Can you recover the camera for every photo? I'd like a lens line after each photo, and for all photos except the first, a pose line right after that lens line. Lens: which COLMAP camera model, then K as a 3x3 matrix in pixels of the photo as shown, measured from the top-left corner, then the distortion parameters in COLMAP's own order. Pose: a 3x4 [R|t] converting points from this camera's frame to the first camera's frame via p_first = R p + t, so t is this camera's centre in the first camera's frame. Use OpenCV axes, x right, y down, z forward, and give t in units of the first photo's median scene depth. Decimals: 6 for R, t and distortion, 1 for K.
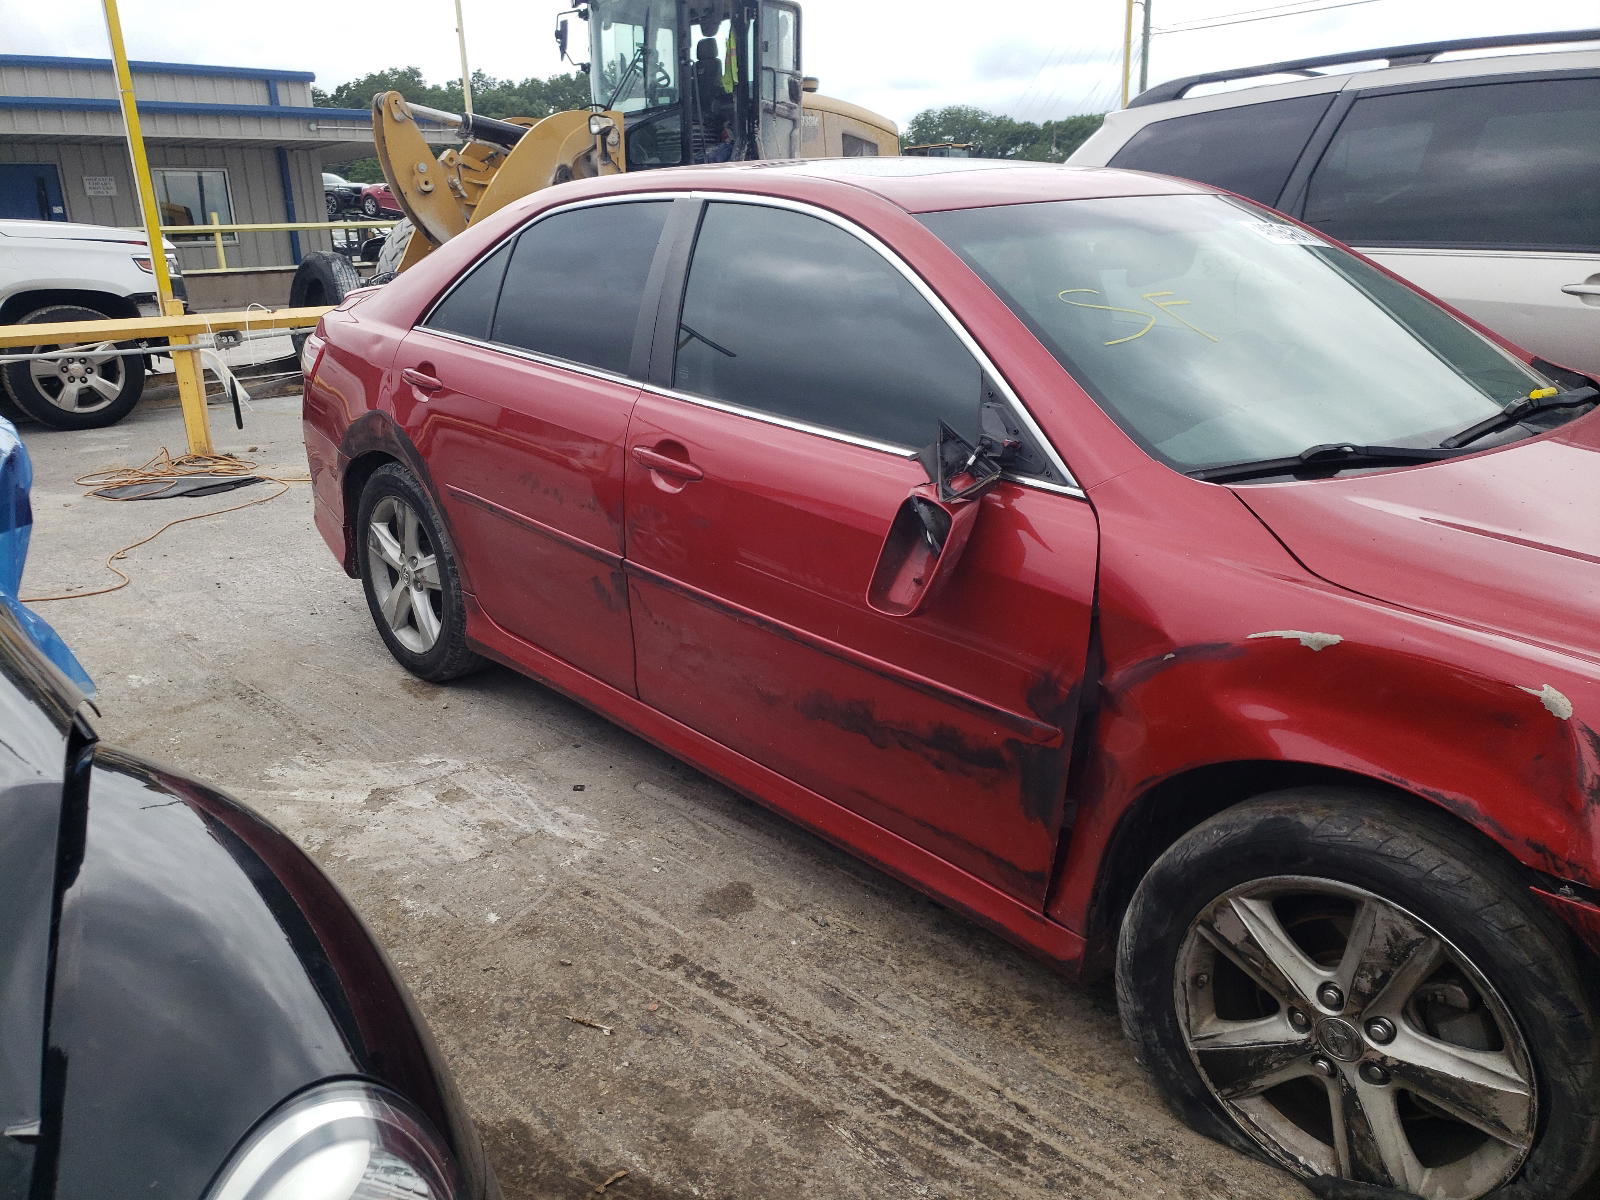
lens RADIAL K [[1208.4, 0, 800.0], [0, 1208.4, 600.0], [0, 0, 1]] dist [0.025264, 0.002392]
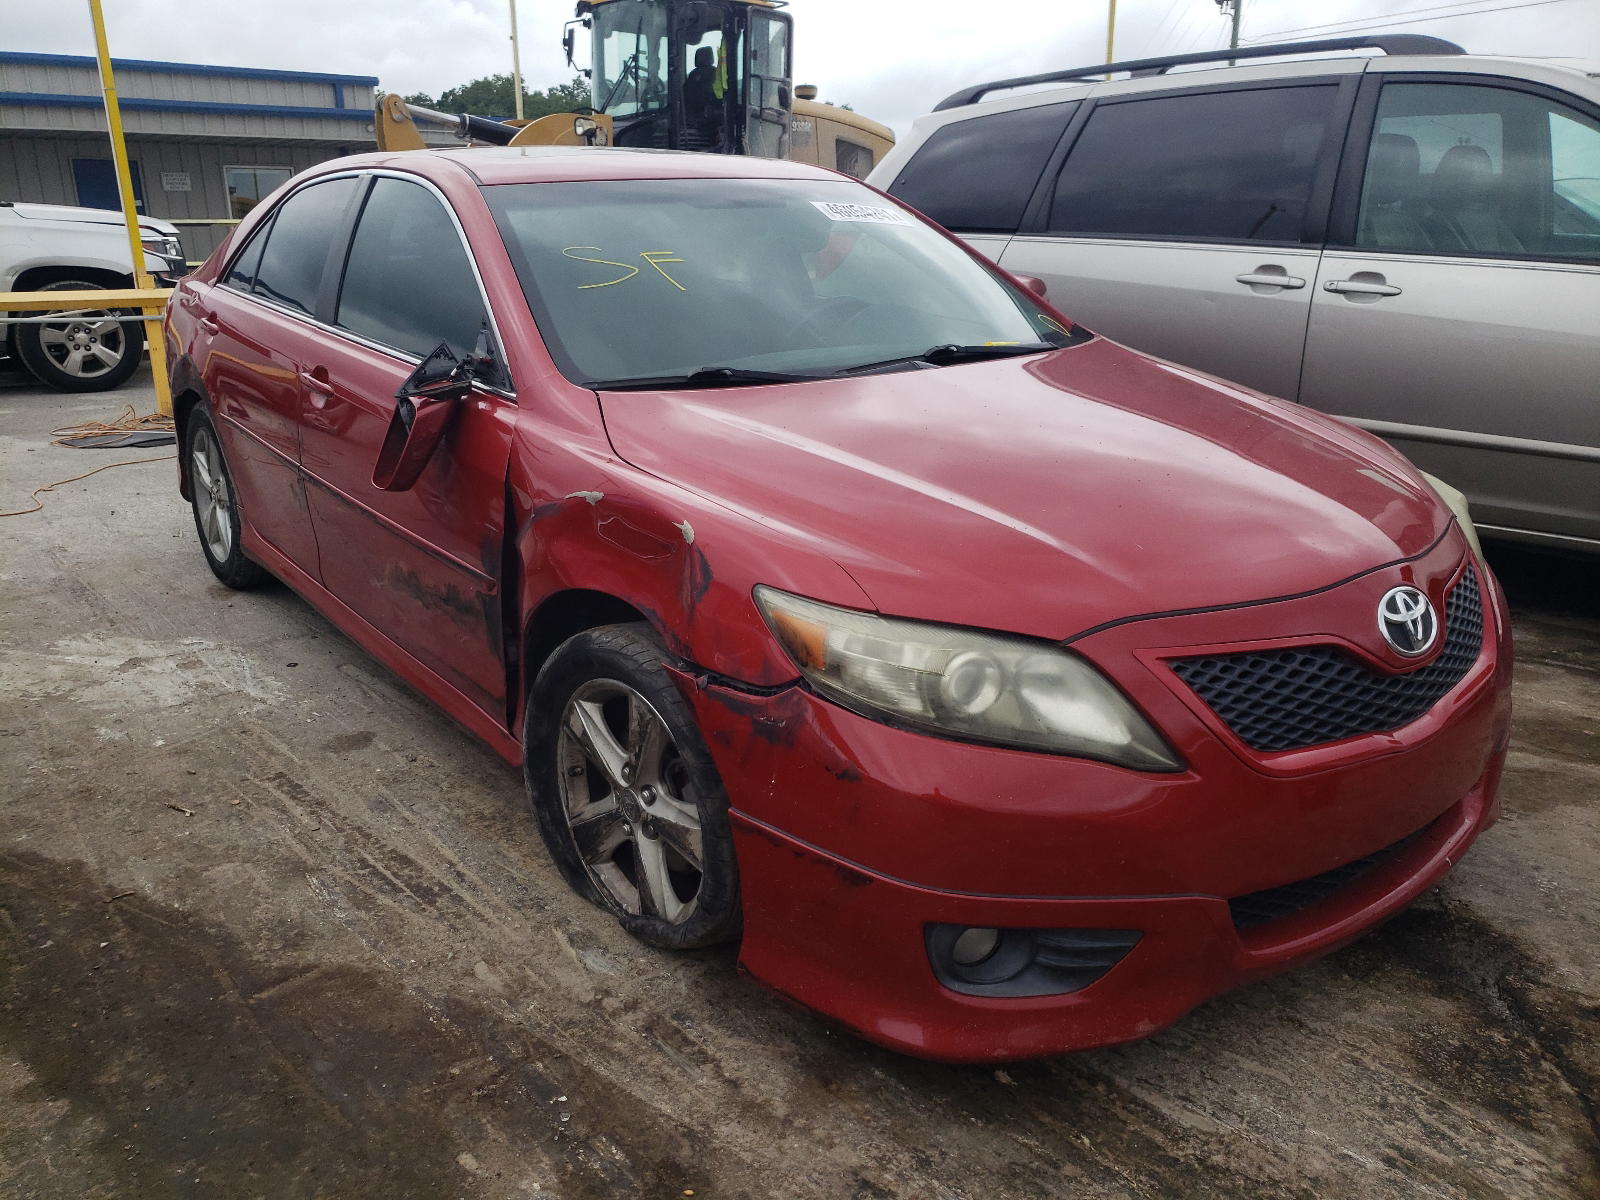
lens RADIAL K [[1221.7, 0, 800.0], [0, 1221.7, 600.0], [0, 0, 1]] dist [0.070347, -0.079804]
pose [[0.995571, 0.042920, -0.083646, 0.328166], [-0.043933, 0.998981, -0.010306, 0.064533], [0.083119, 0.013935, 0.996442, -0.141801]]
